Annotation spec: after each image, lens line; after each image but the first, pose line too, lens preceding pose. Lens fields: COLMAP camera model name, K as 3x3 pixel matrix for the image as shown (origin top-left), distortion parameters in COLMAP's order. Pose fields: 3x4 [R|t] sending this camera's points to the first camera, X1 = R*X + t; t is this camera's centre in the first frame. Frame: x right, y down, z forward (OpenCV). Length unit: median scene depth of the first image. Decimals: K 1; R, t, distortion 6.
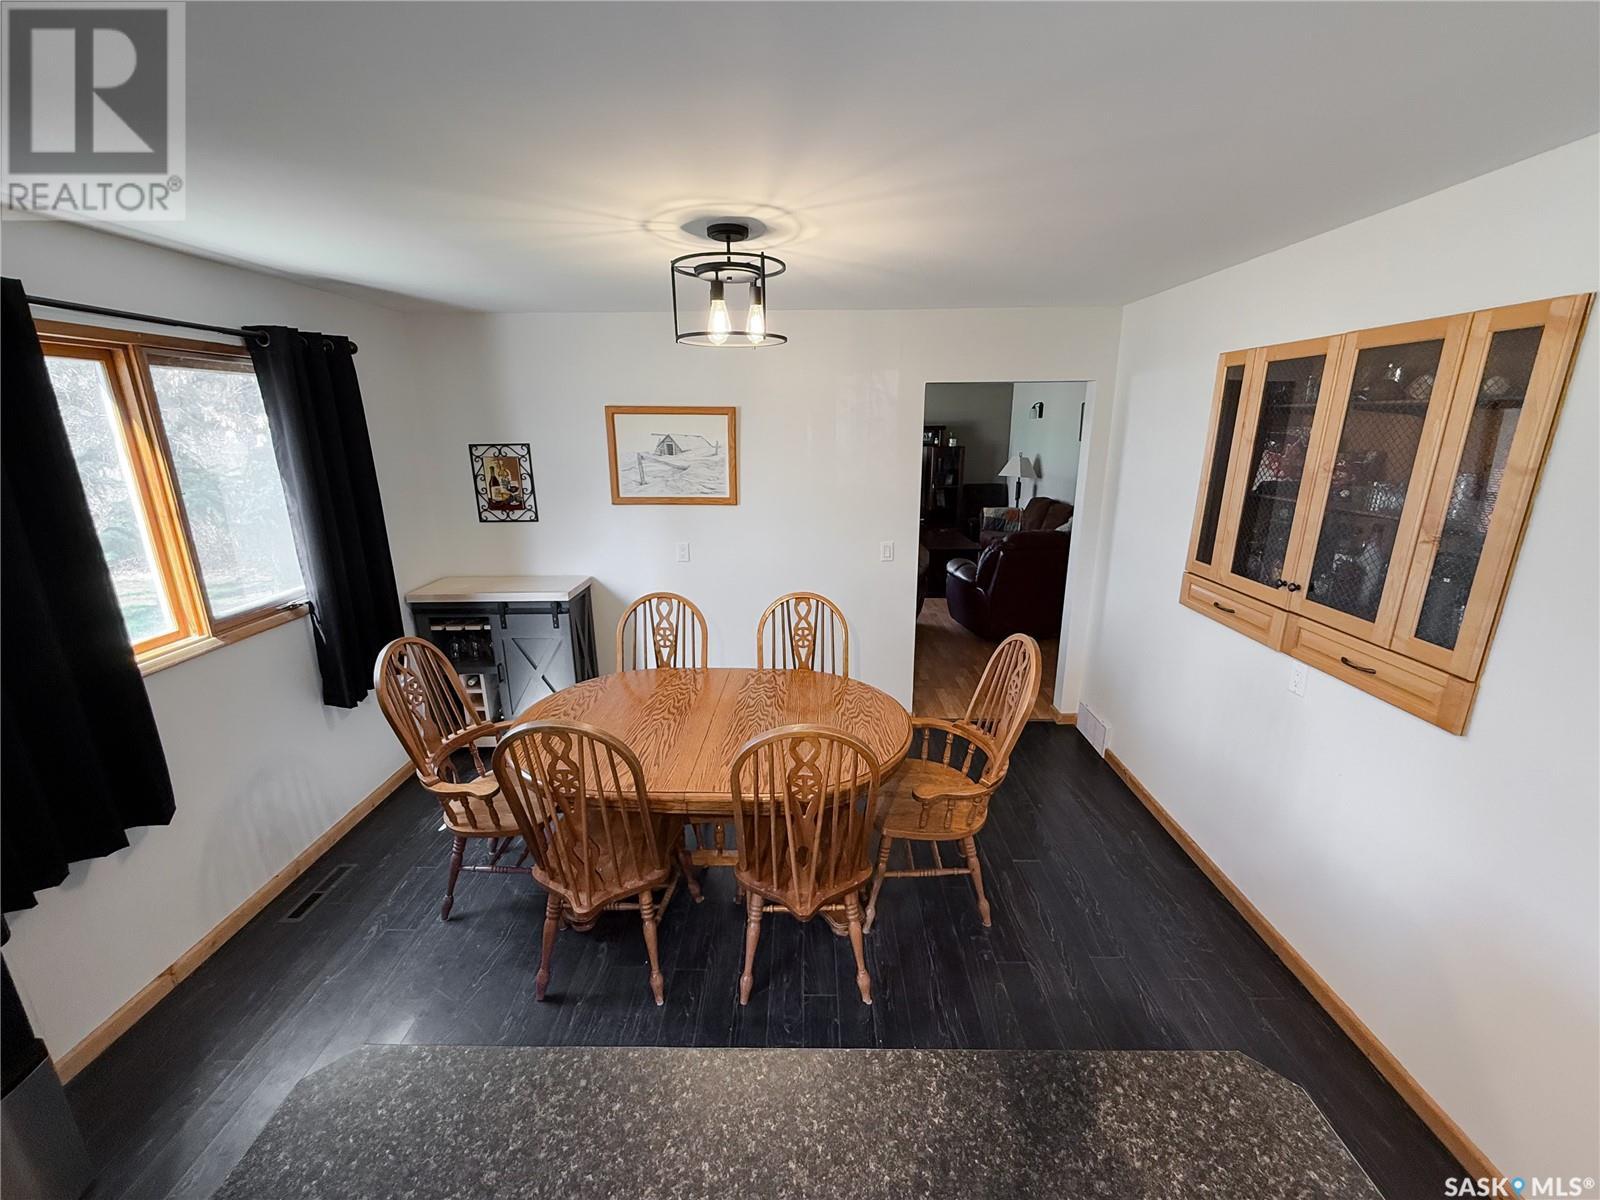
lens RADIAL K [[646.8, 0, 792.5], [0, 646.8, 602.5], [0, 0, 1]] dist [0.000403, -0.000152]
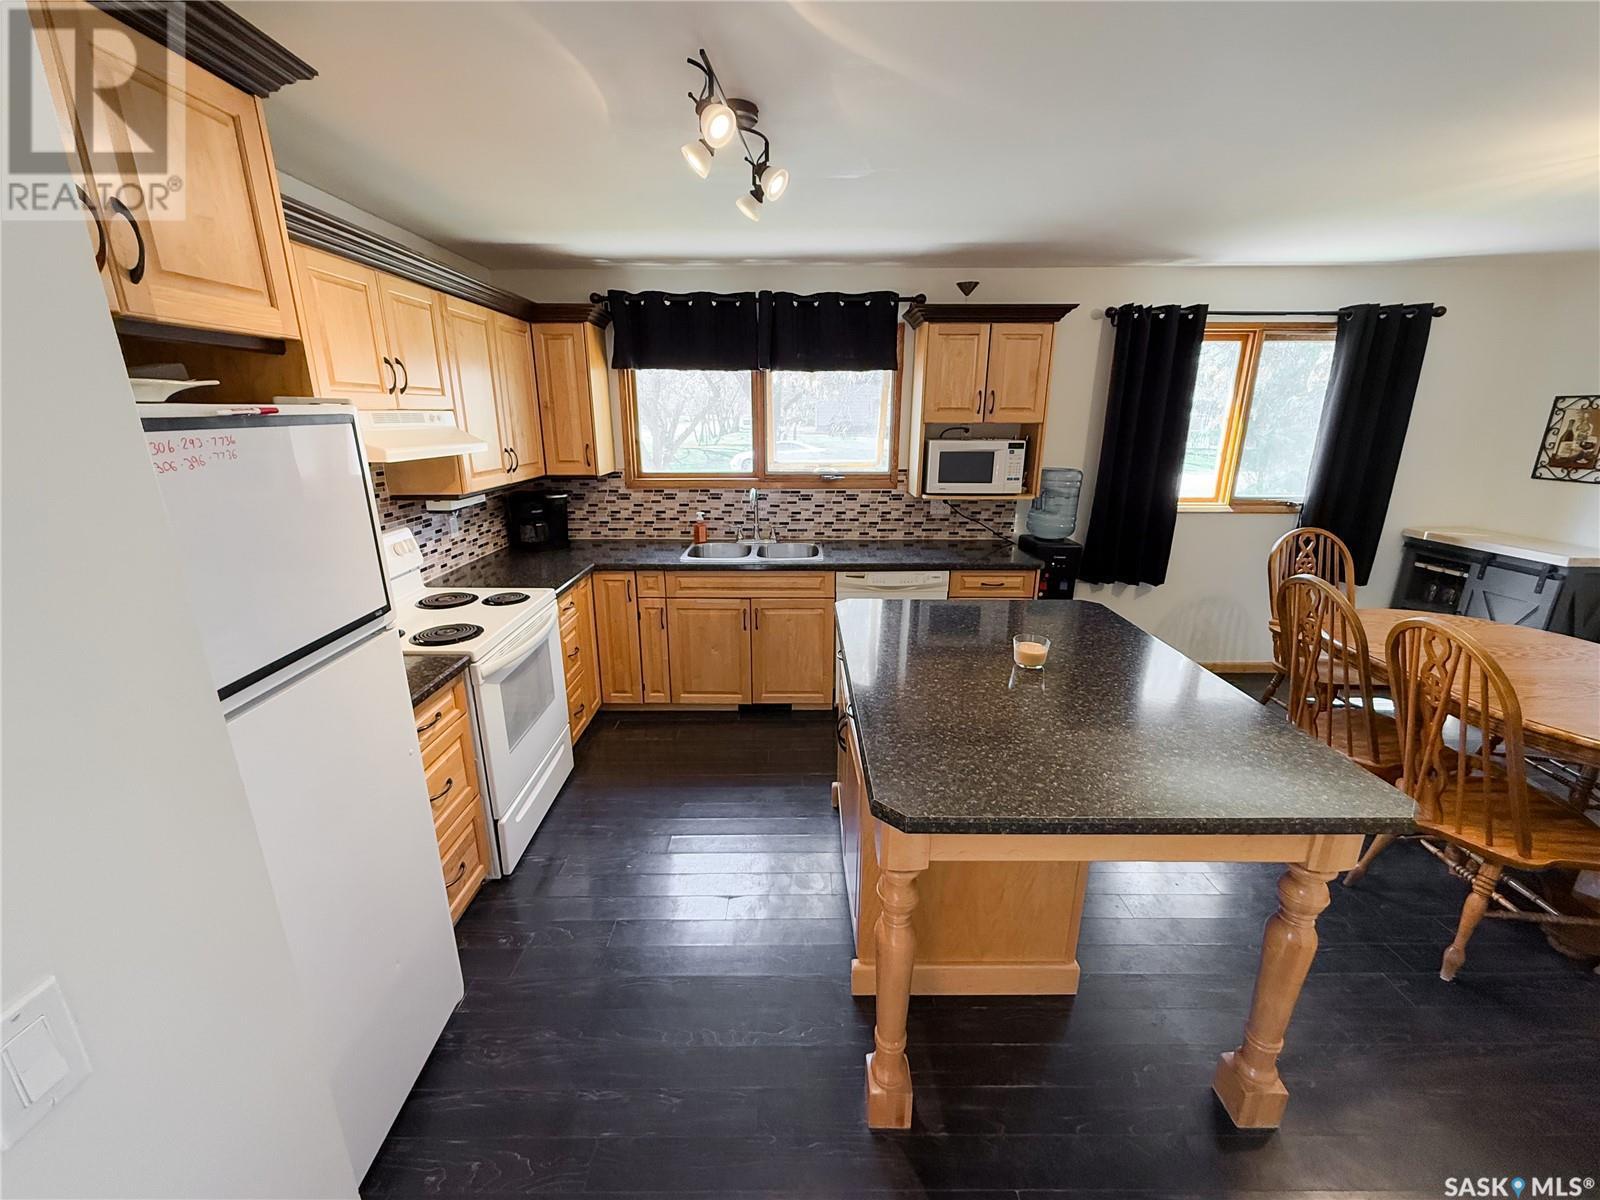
lens RADIAL K [[634.2, 0, 787.8], [0, 634.2, 608.0], [0, 0, 1]] dist [-0.001973, -0.000302]
pose [[0.011401, 0.301384, -0.953435, 0.731687], [-0.270716, 0.918818, 0.287205, 0.132599], [0.962592, 0.254836, 0.092065, -0.181594]]
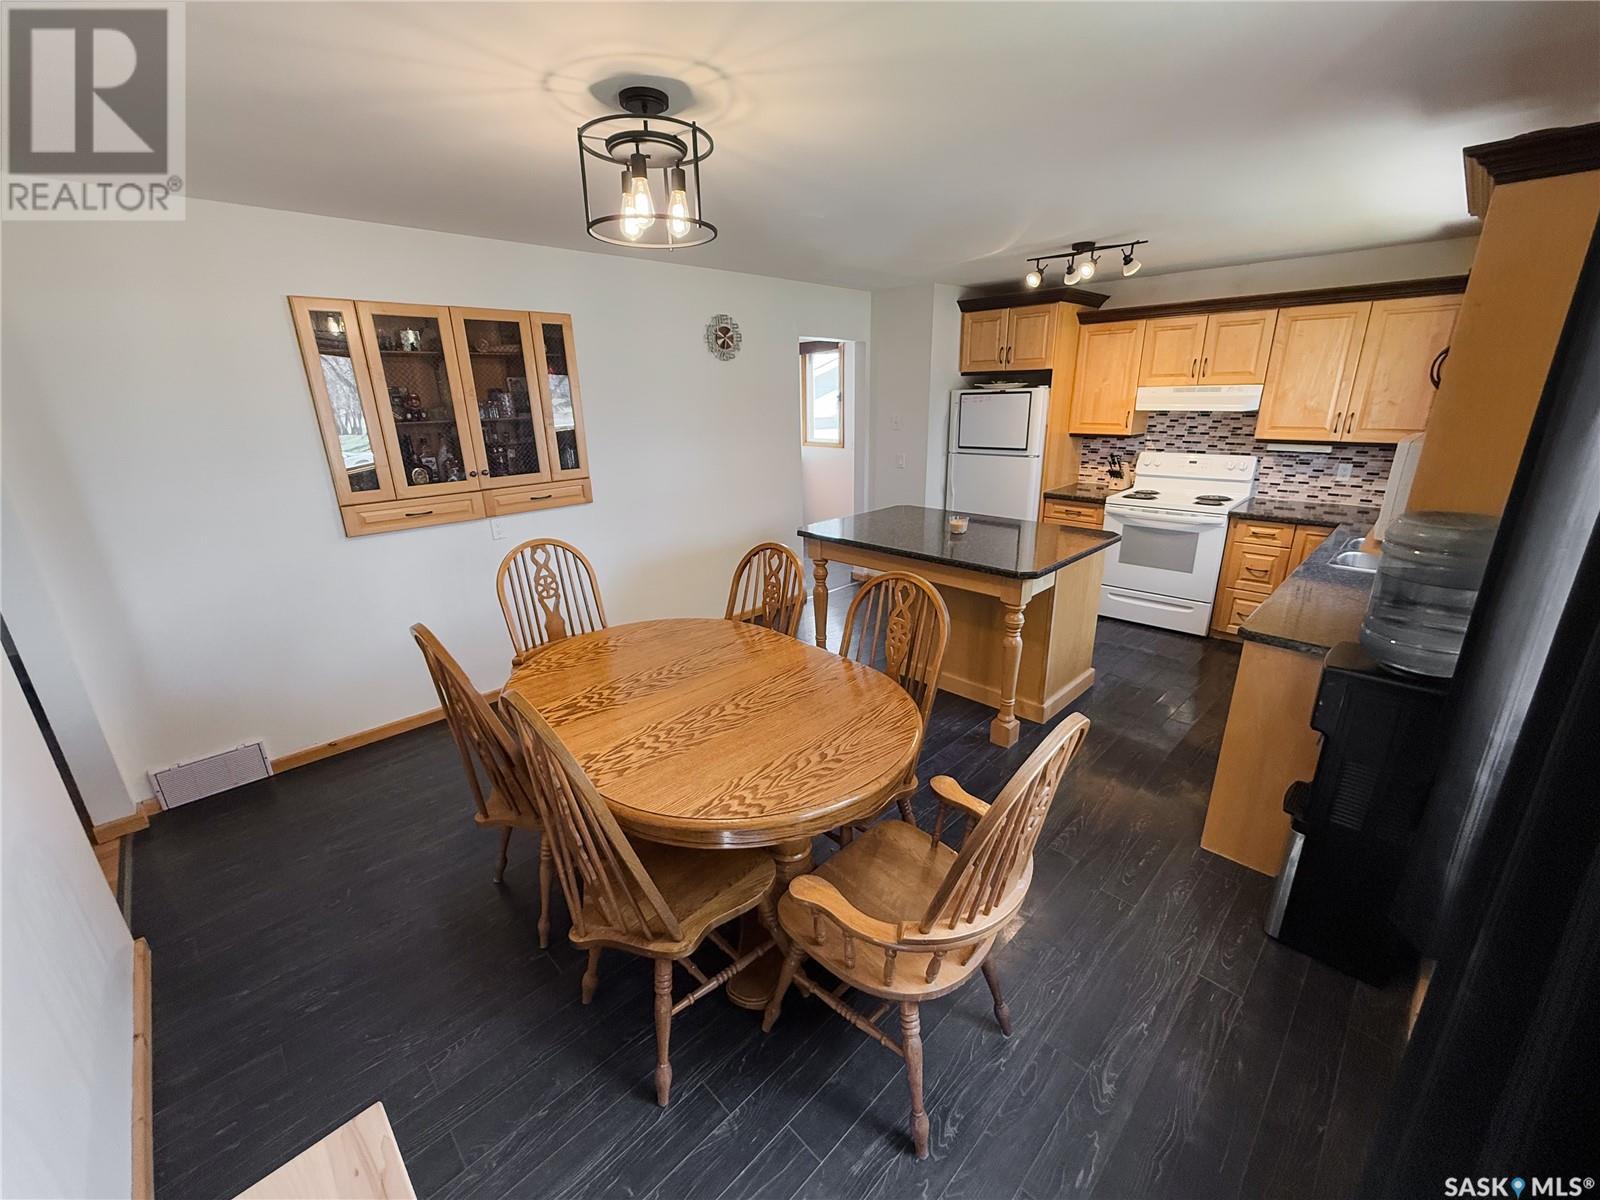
lens RADIAL K [[640.8, 0, 800.0], [0, 640.8, 600.0], [0, 0, 1]] dist [-0.001263, -0.000499]
pose [[-0.717487, -0.194548, 0.668853, -0.770870], [0.212840, 0.853054, 0.476443, -0.299779], [-0.663258, 0.484200, -0.570647, 1.364778]]
